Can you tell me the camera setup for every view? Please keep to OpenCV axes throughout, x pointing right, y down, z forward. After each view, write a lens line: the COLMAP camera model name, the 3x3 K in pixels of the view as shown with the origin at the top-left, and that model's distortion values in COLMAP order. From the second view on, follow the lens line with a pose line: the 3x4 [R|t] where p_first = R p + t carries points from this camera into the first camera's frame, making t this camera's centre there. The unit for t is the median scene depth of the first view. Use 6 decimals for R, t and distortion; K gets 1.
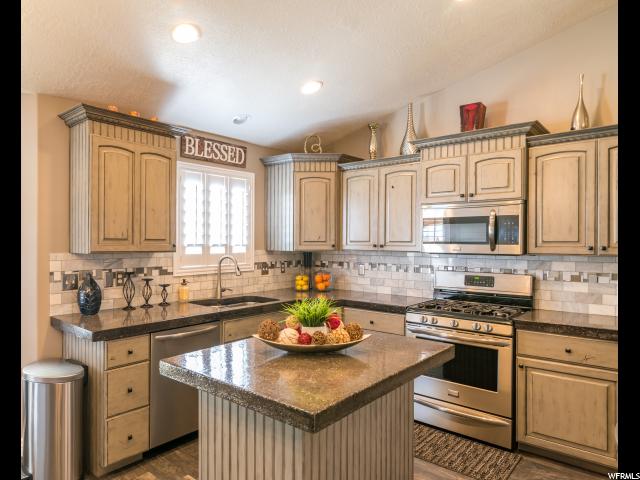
lens RADIAL K [[426.3, 0, 254.3], [0, 426.3, 241.9], [0, 0, 1]] dist [-0.001168, -0.000216]
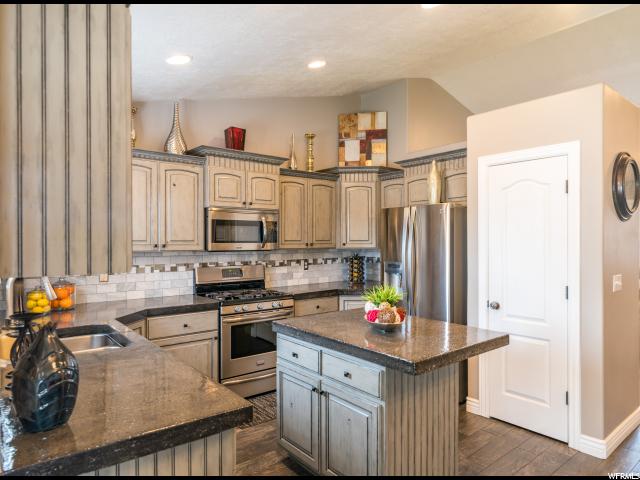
lens RADIAL K [[408.0, 0, 335.4], [0, 408.0, 241.6], [0, 0, 1]] dist [0.001522, 0.000274]
pose [[0.094284, -0.007137, 0.995520, -0.666745], [0.003770, 0.999970, 0.006811, -0.005188], [-0.995538, 0.003111, 0.094308, 0.642459]]
